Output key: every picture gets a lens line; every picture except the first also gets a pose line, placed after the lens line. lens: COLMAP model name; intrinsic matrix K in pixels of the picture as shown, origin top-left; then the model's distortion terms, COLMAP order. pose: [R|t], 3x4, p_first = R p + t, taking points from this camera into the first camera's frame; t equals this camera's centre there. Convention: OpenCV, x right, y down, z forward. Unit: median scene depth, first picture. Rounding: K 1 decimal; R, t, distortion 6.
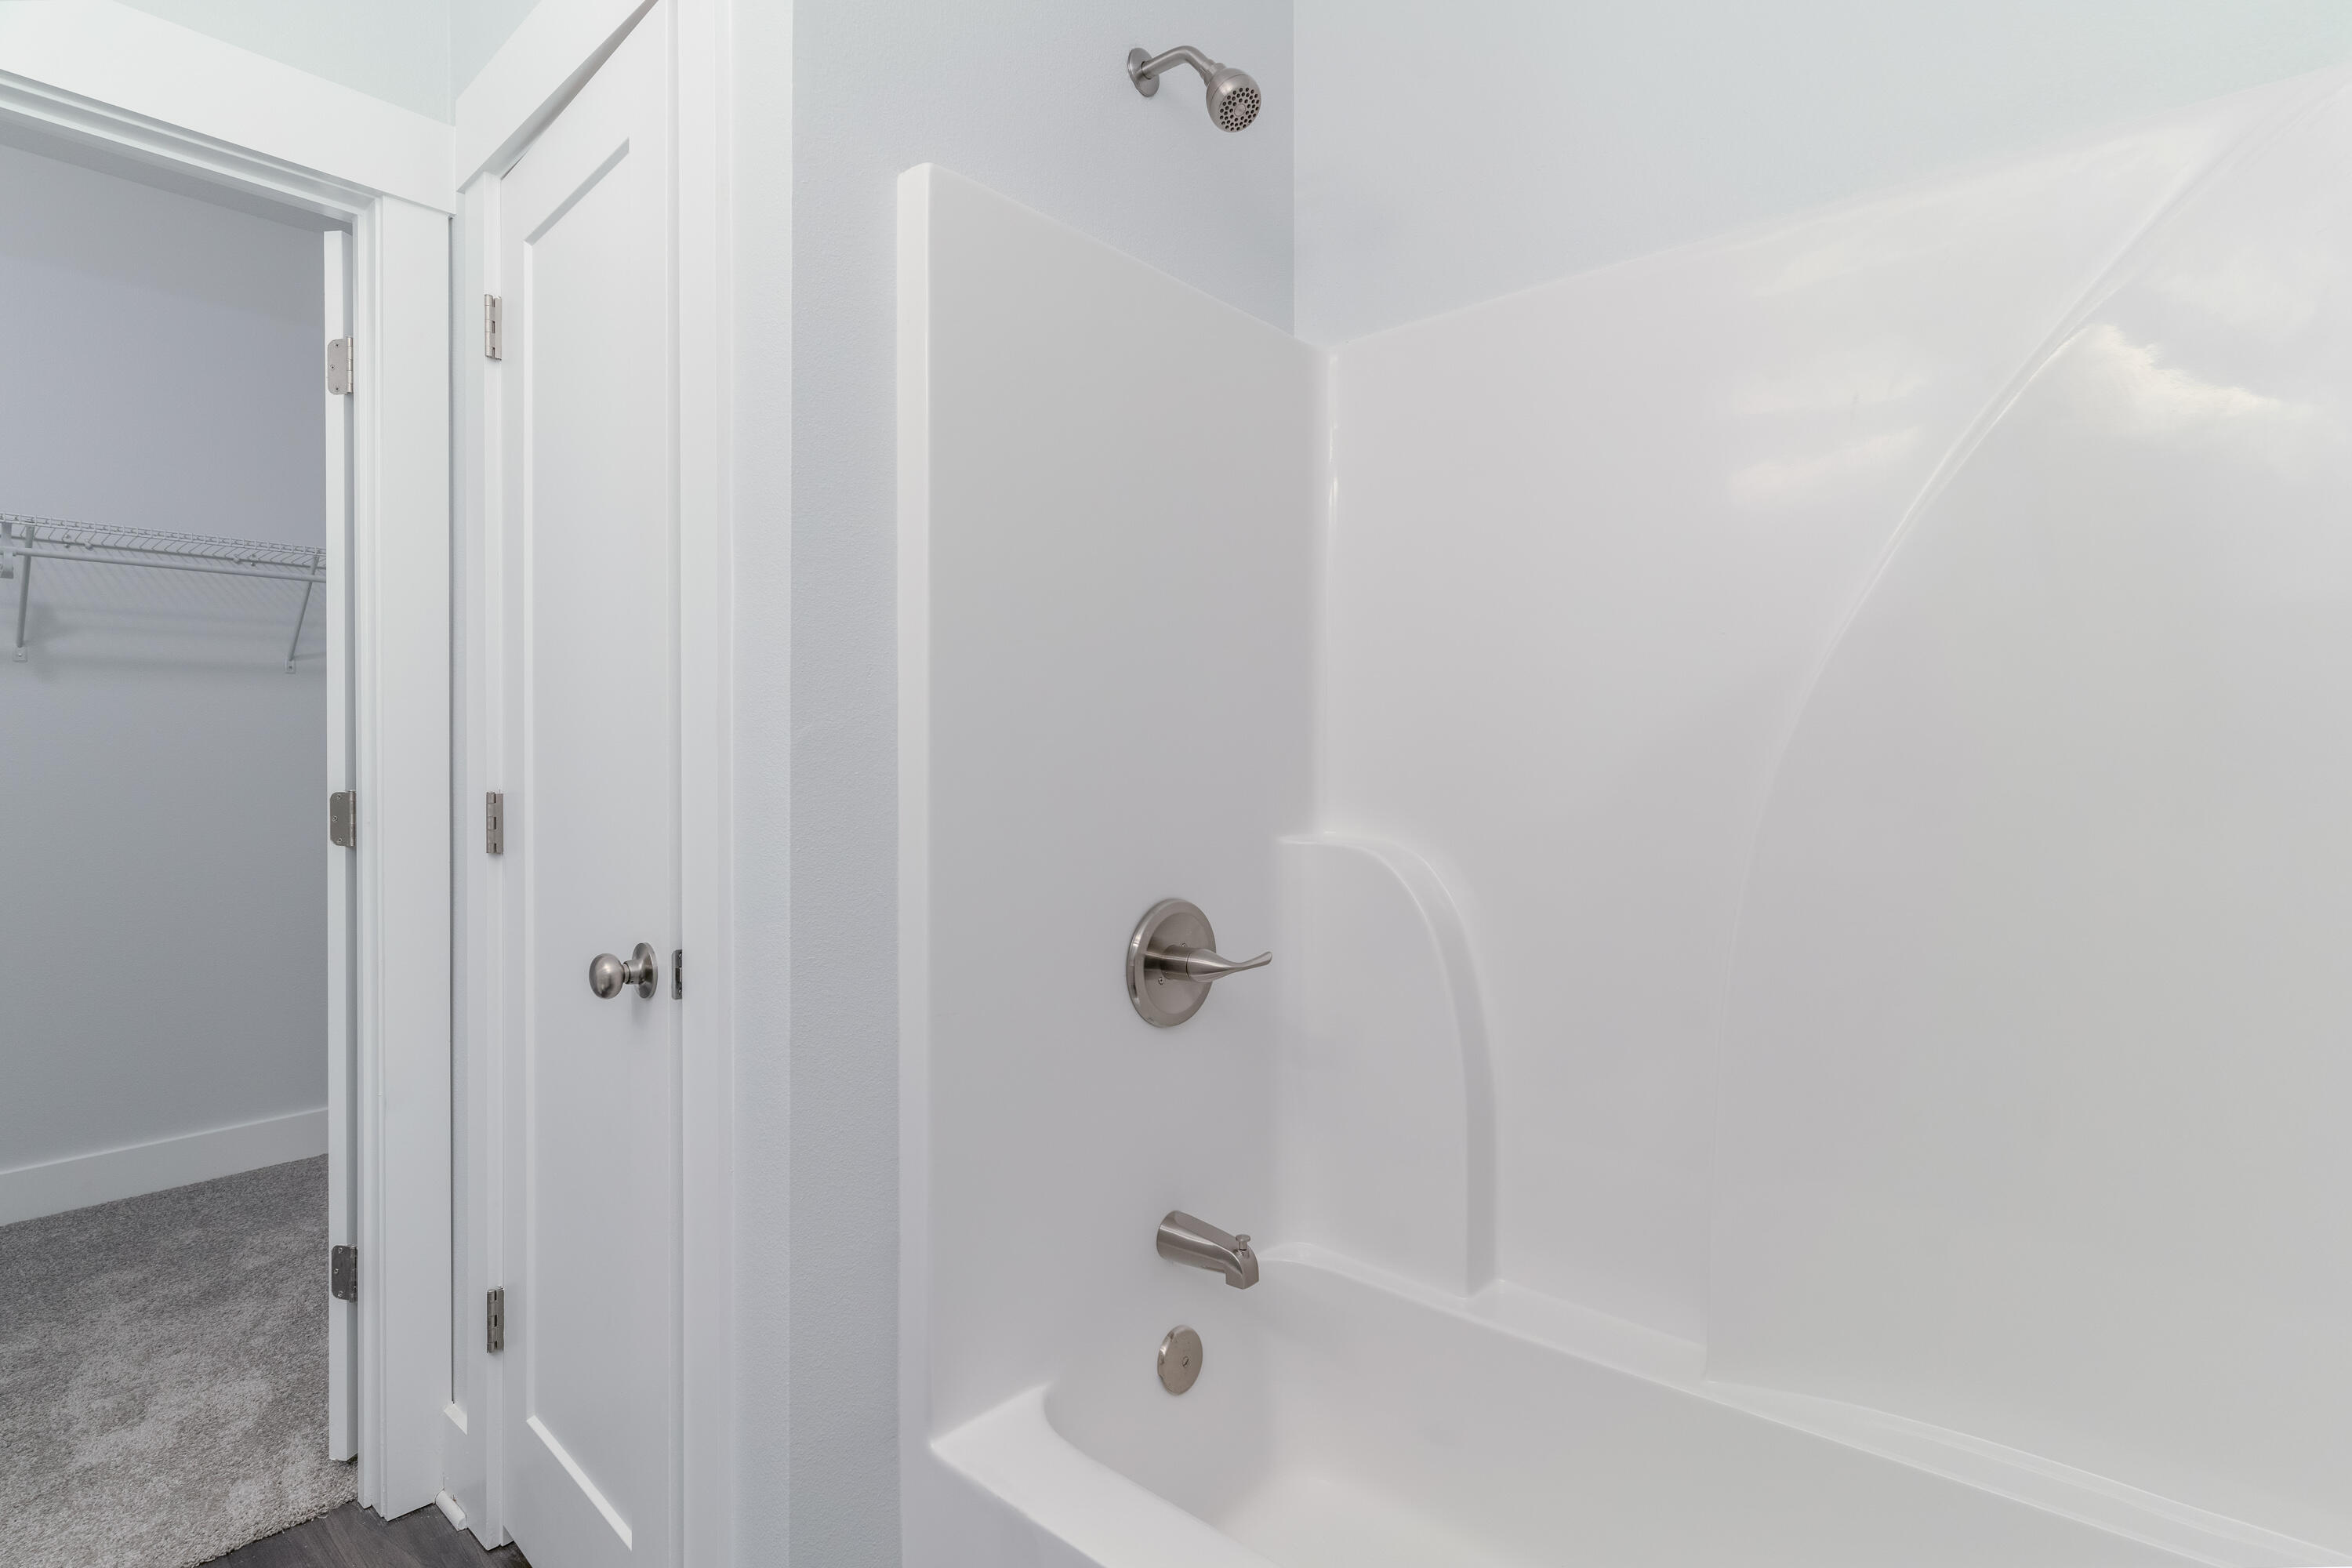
lens RADIAL K [[1139.0, 0, 1177.5], [0, 1139.0, 770.0], [0, 0, 1]] dist [0.004672, 0.000162]
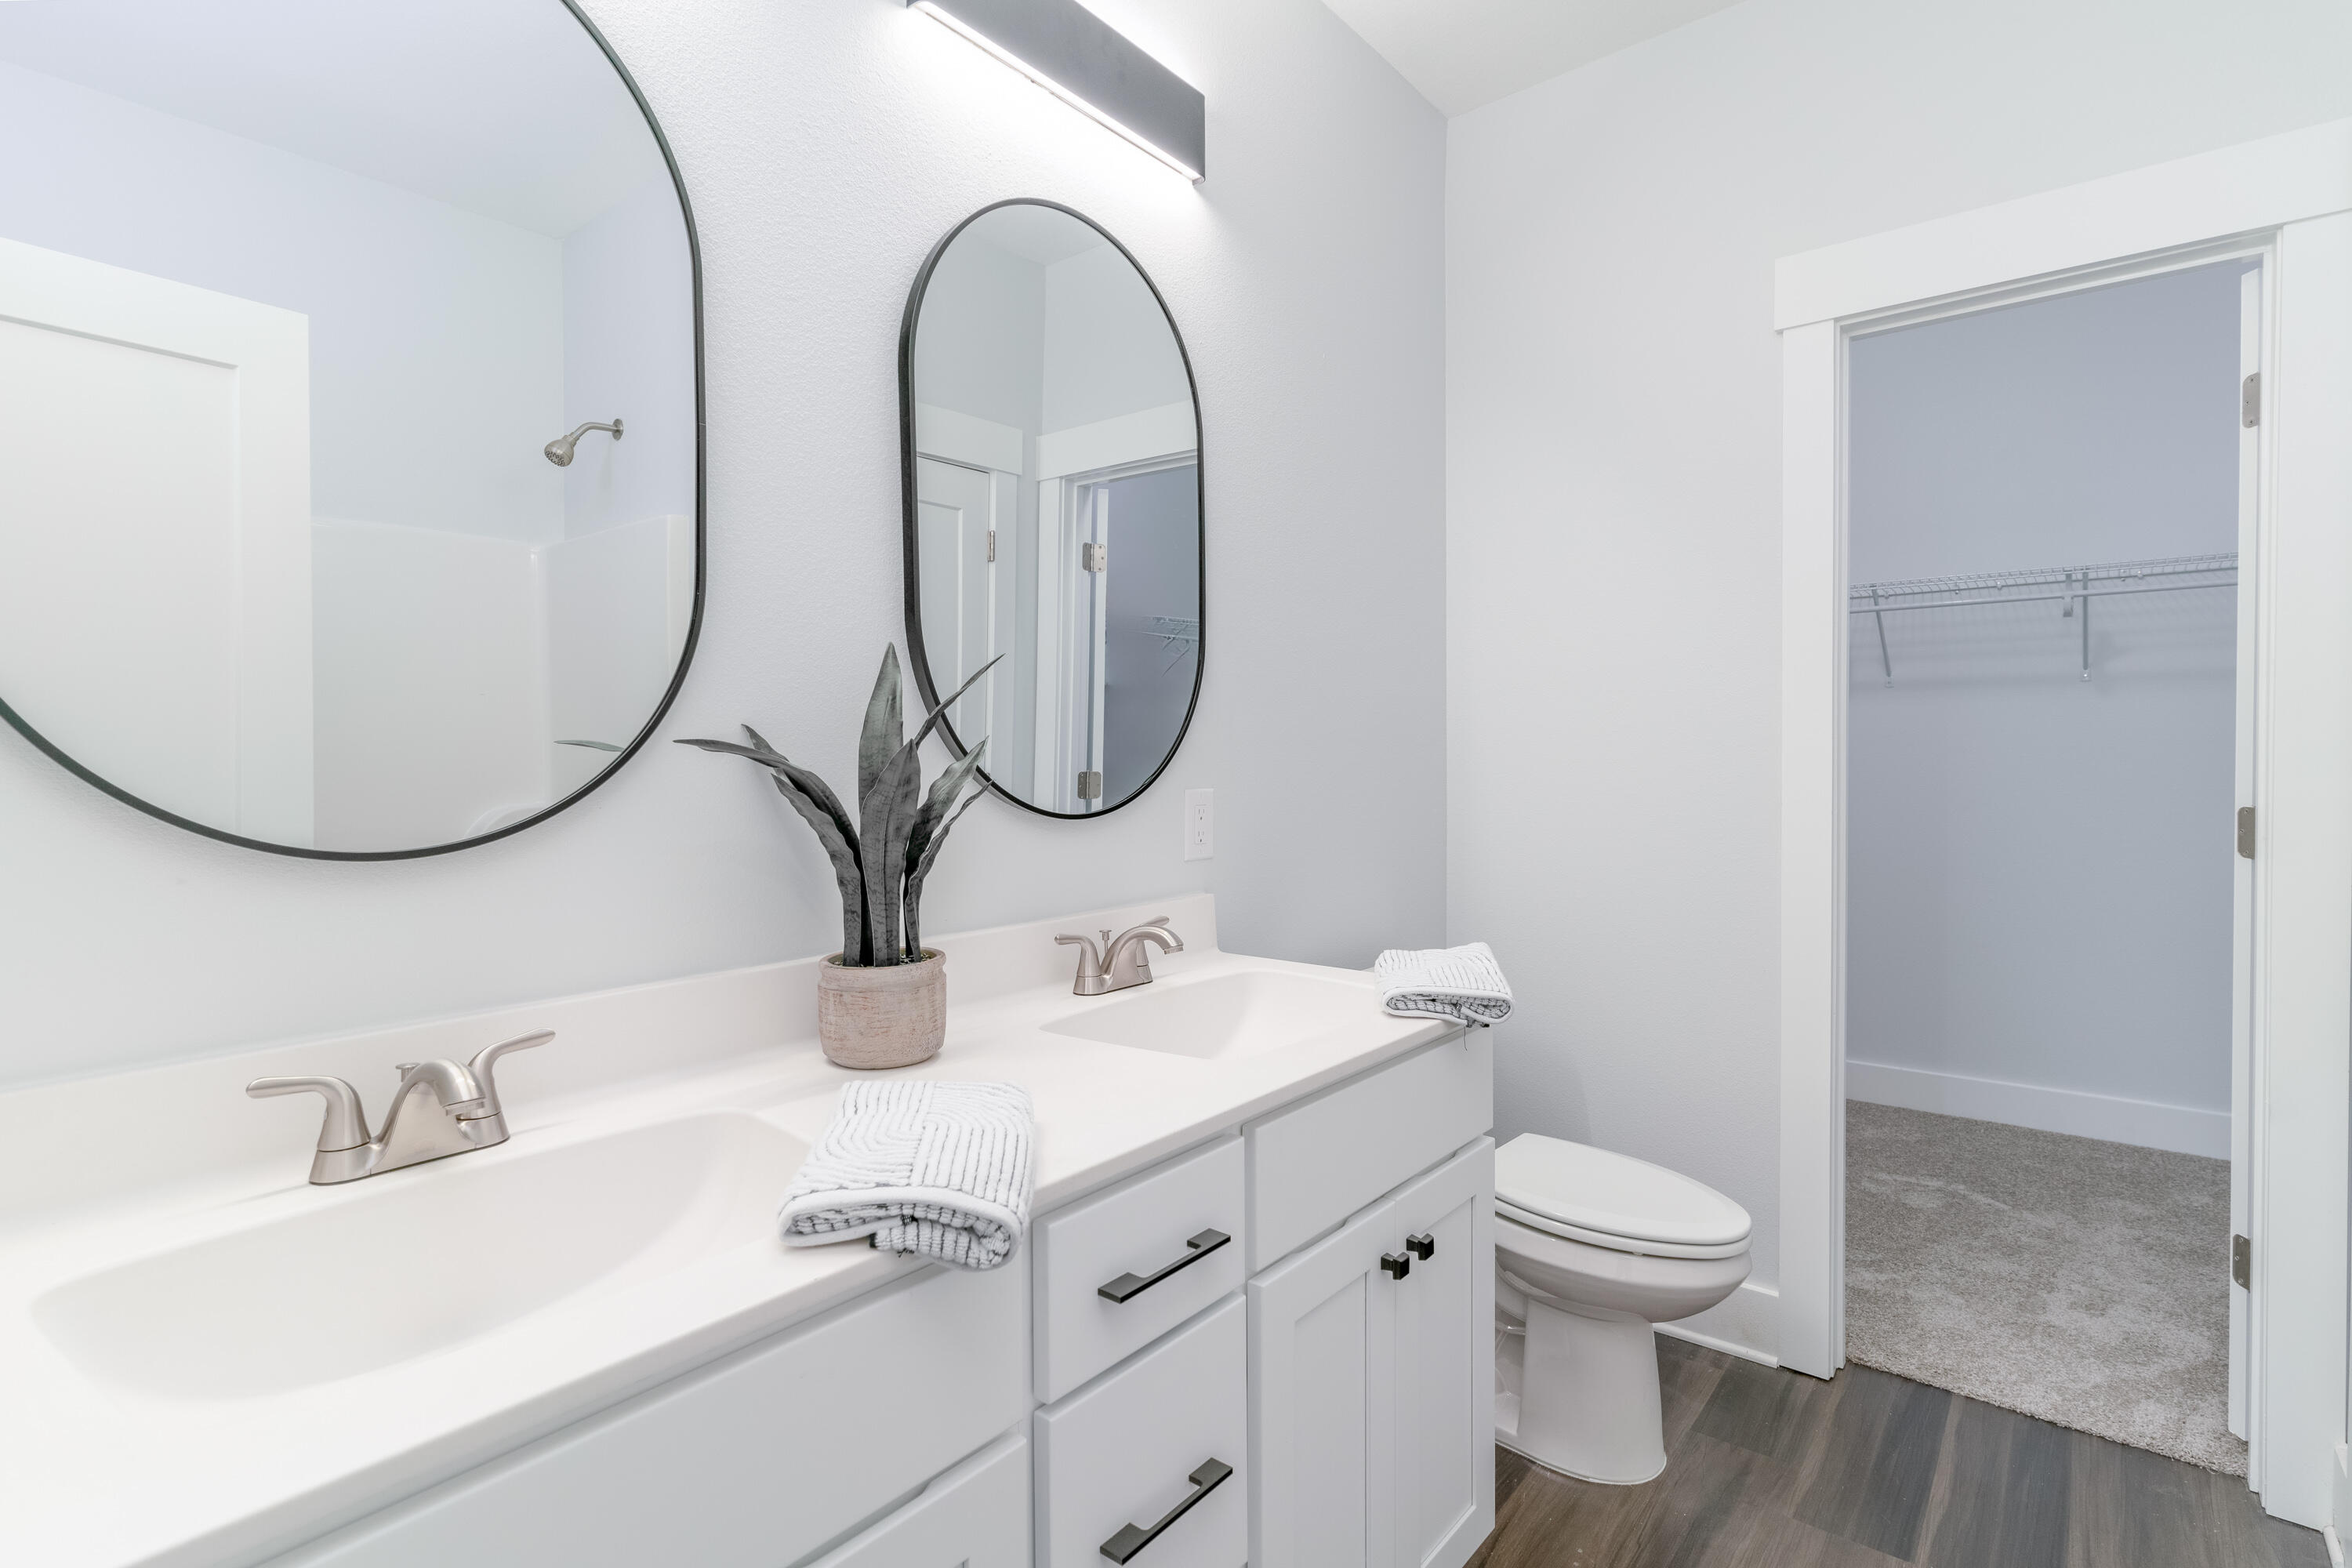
lens RADIAL K [[1139.0, 0, 1169.8], [0, 1139.0, 770.0], [0, 0, 1]] dist [0.004672, 0.000162]
pose [[0.028232, 0.016995, -0.999457, 0.195814], [-0.001003, 0.999855, 0.016974, -0.021107], [0.999601, 0.000524, 0.028245, -0.014014]]
